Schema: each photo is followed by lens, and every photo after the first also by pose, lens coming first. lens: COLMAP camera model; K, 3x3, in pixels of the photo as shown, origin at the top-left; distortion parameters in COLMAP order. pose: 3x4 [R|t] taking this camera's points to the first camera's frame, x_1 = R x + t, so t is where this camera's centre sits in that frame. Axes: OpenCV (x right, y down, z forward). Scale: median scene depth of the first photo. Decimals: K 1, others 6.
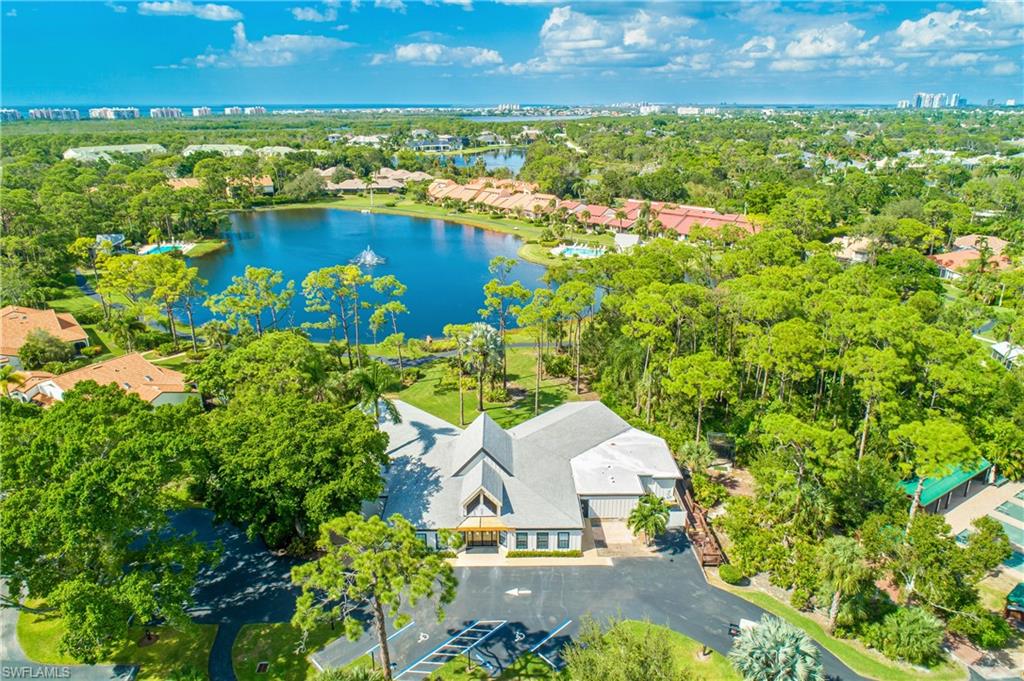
lens RADIAL K [[688.3, 0, 511.3], [0, 688.3, 340.8], [0, 0, 1]] dist [-0.003930, 0.005458]
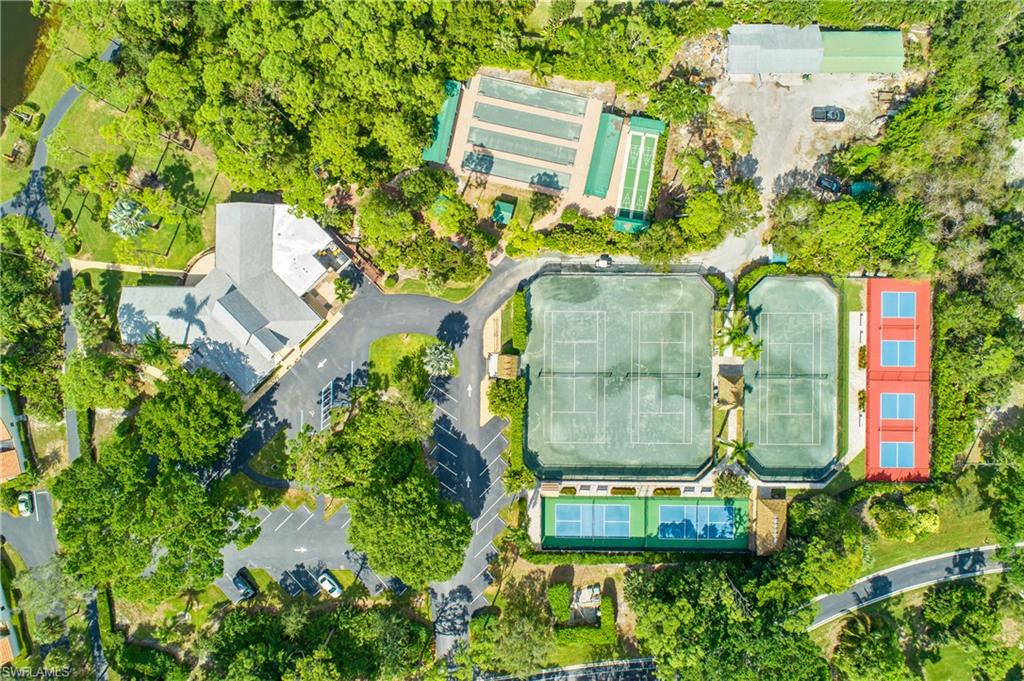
lens RADIAL K [[688.3, 0, 512.2], [0, 688.3, 340.2], [0, 0, 1]] dist [-0.003930, 0.005458]
pose [[0.721810, -0.692090, -0.001417, 0.108514], [0.234495, 0.242637, 0.941350, -0.337015], [-0.651154, -0.679808, 0.337429, -0.007584]]
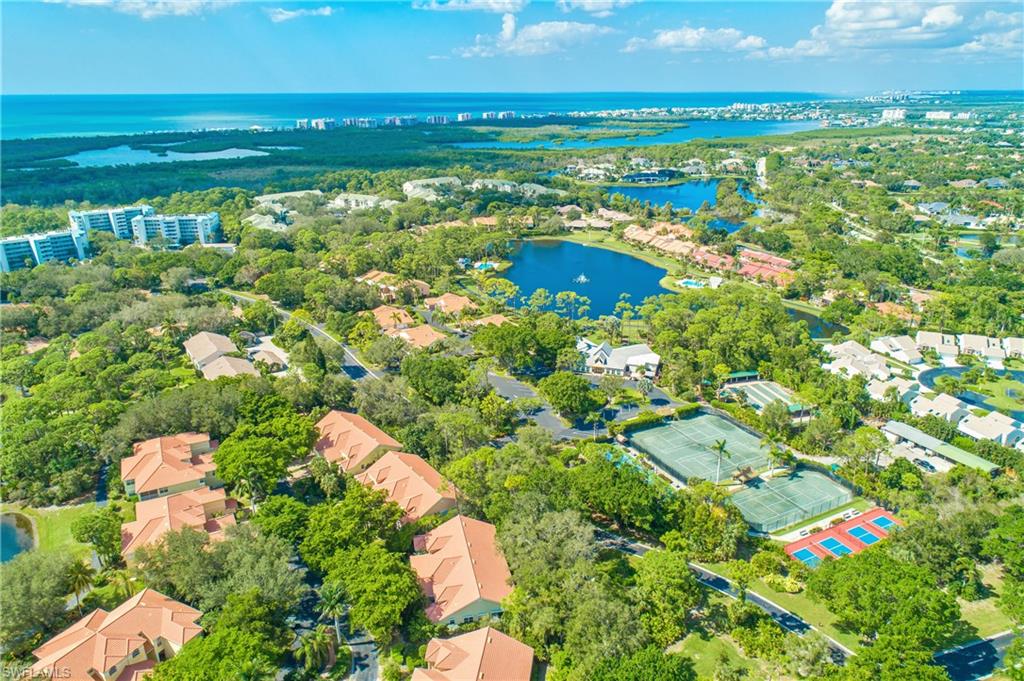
lens RADIAL K [[688.3, 0, 509.9], [0, 688.3, 337.7], [0, 0, 1]] dist [-0.003930, 0.005458]
pose [[0.947007, 0.104585, -0.303708, 0.160839], [-0.100222, 0.994514, 0.029964, 0.008679], [0.305176, 0.002062, 0.952294, -0.714186]]
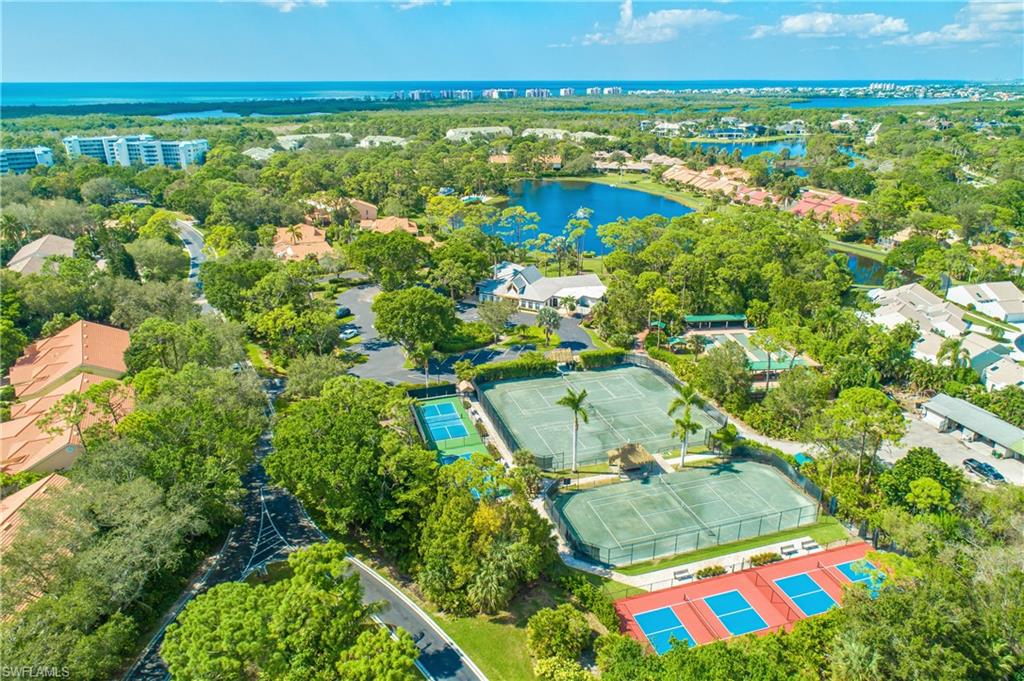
lens RADIAL K [[688.3, 0, 512.1], [0, 688.3, 337.3], [0, 0, 1]] dist [-0.003930, 0.005458]
pose [[0.880319, 0.165191, -0.444691, 0.294944], [-0.153171, 0.986182, 0.063120, 0.062194], [0.448973, 0.012548, 0.893457, -0.355389]]
